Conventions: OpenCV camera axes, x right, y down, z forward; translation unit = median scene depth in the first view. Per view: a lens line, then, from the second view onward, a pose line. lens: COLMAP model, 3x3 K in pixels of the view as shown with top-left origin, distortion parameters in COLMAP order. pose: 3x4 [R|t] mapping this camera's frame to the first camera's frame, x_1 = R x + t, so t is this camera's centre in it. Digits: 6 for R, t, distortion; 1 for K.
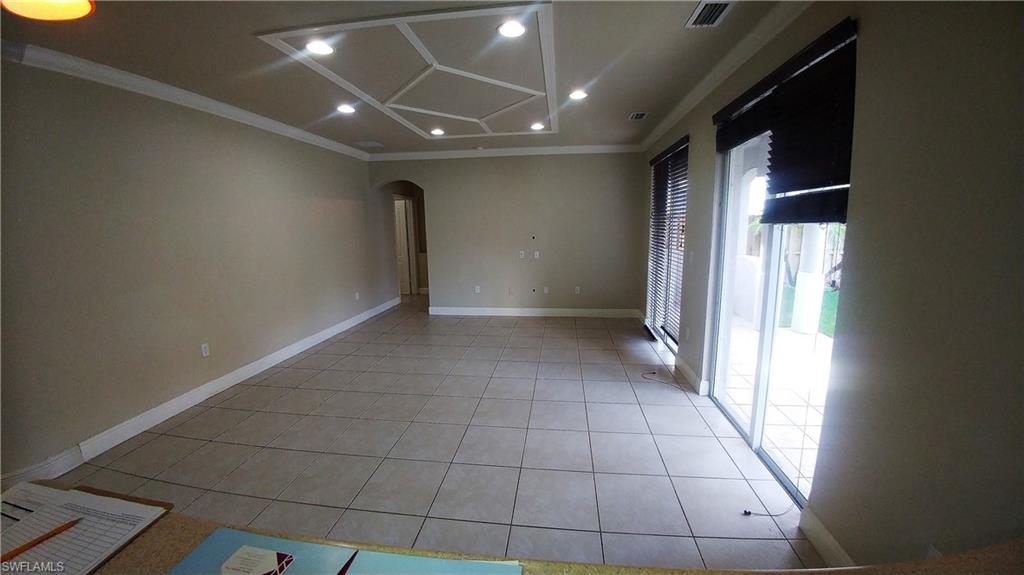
lens RADIAL K [[372.9, 0, 517.8], [0, 372.9, 281.9], [0, 0, 1]] dist [-0.043422, -0.000193]
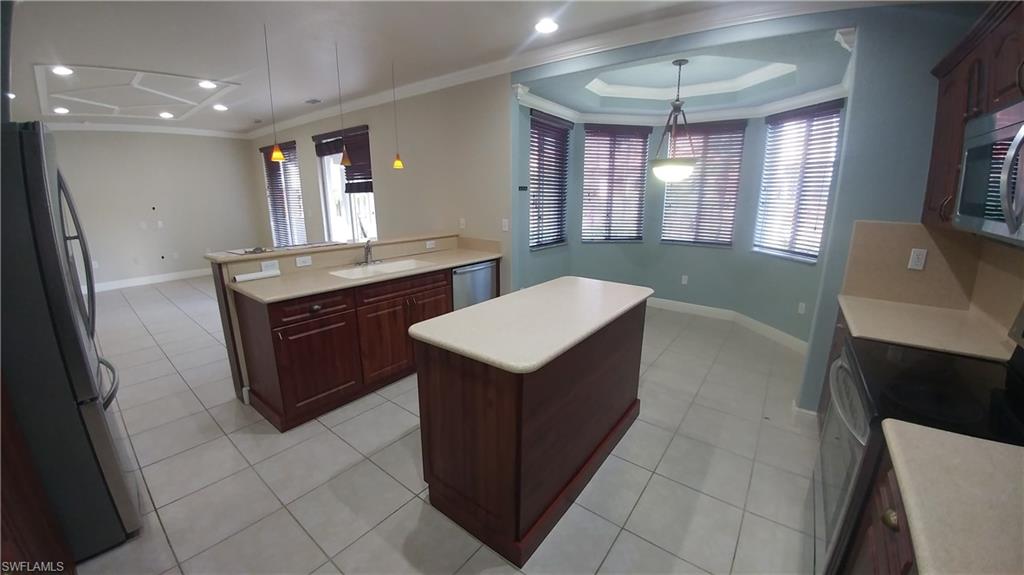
lens RADIAL K [[372.9, 0, 517.8], [0, 372.9, 281.9], [0, 0, 1]] dist [-0.043422, -0.000193]
pose [[0.512975, -0.176985, 0.839960, -0.572868], [0.120549, 0.983670, 0.133645, 0.145879], [-0.849897, 0.032700, 0.525934, -0.784511]]
